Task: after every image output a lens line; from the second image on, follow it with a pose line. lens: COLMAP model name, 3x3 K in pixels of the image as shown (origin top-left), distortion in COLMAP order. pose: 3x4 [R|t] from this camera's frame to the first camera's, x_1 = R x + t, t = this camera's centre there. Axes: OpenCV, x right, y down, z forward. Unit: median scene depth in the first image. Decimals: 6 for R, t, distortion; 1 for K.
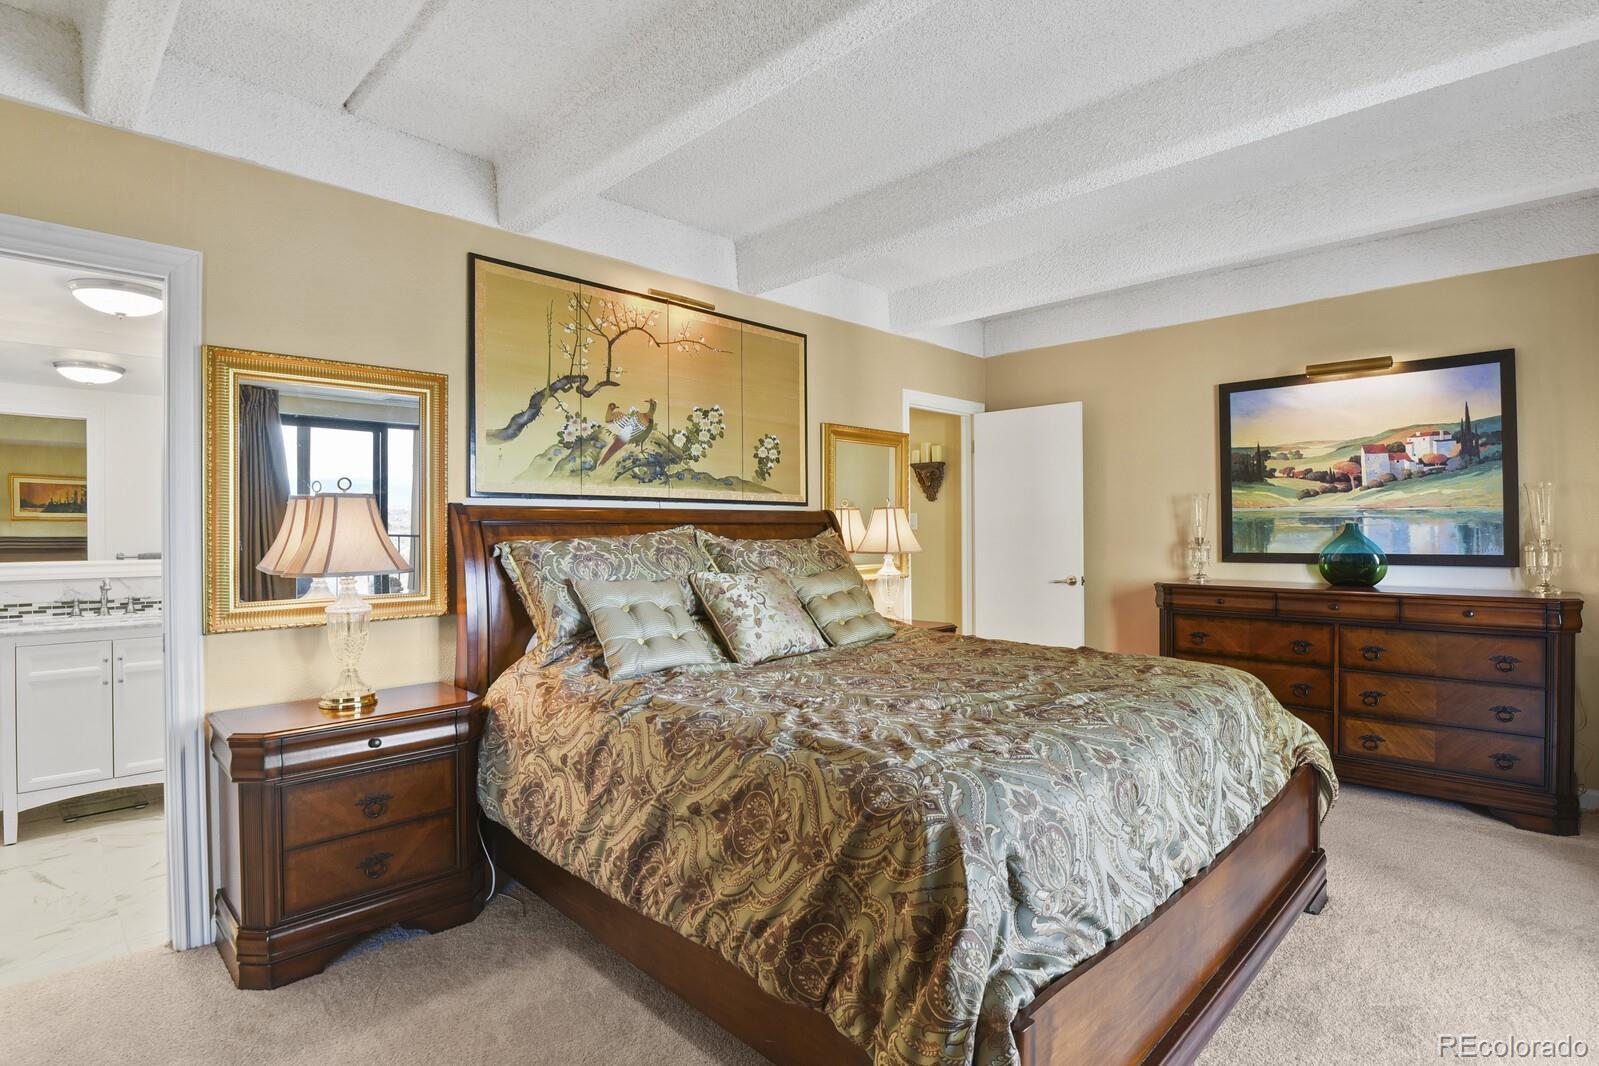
lens RADIAL K [[783.4, 0, 800.3], [0, 783.4, 532.9], [0, 0, 1]] dist [-0.020827, -0.001591]
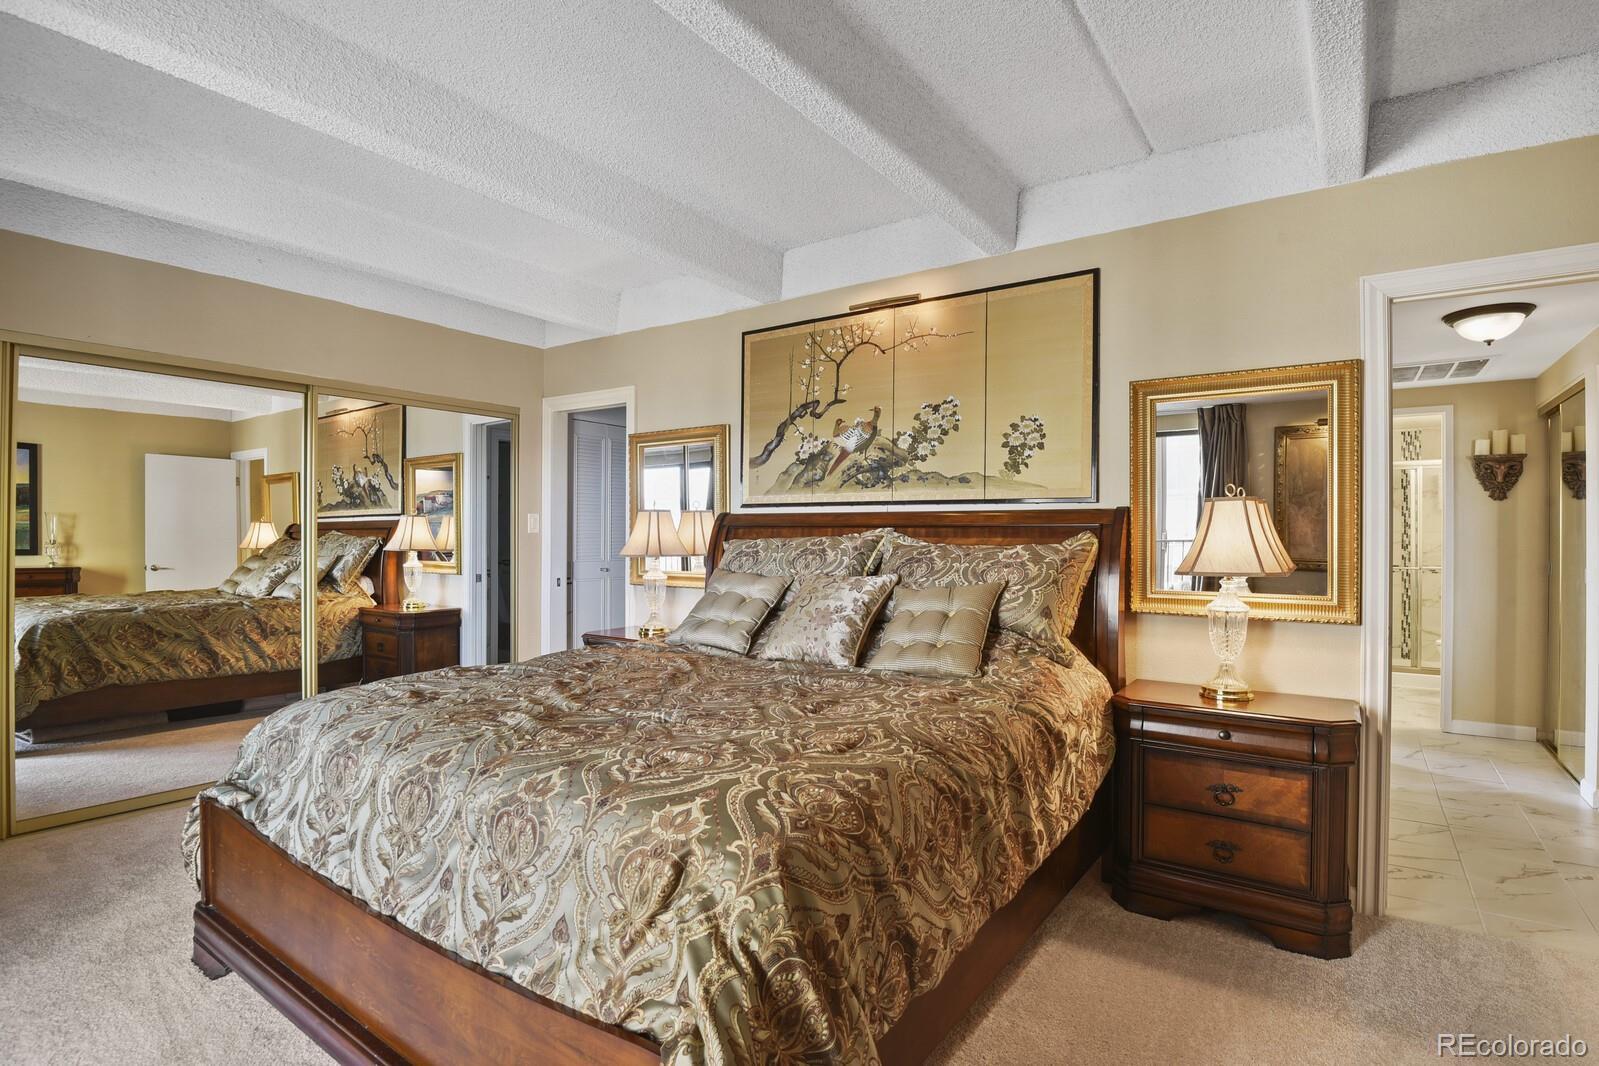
lens RADIAL K [[783.4, 0, 800.3], [0, 783.4, 532.9], [0, 0, 1]] dist [-0.020827, -0.001591]
pose [[0.164999, 0.020335, -0.986084, 0.843800], [0.001679, 0.999780, 0.020899, -0.025822], [0.986292, -0.005104, 0.164928, 0.746083]]
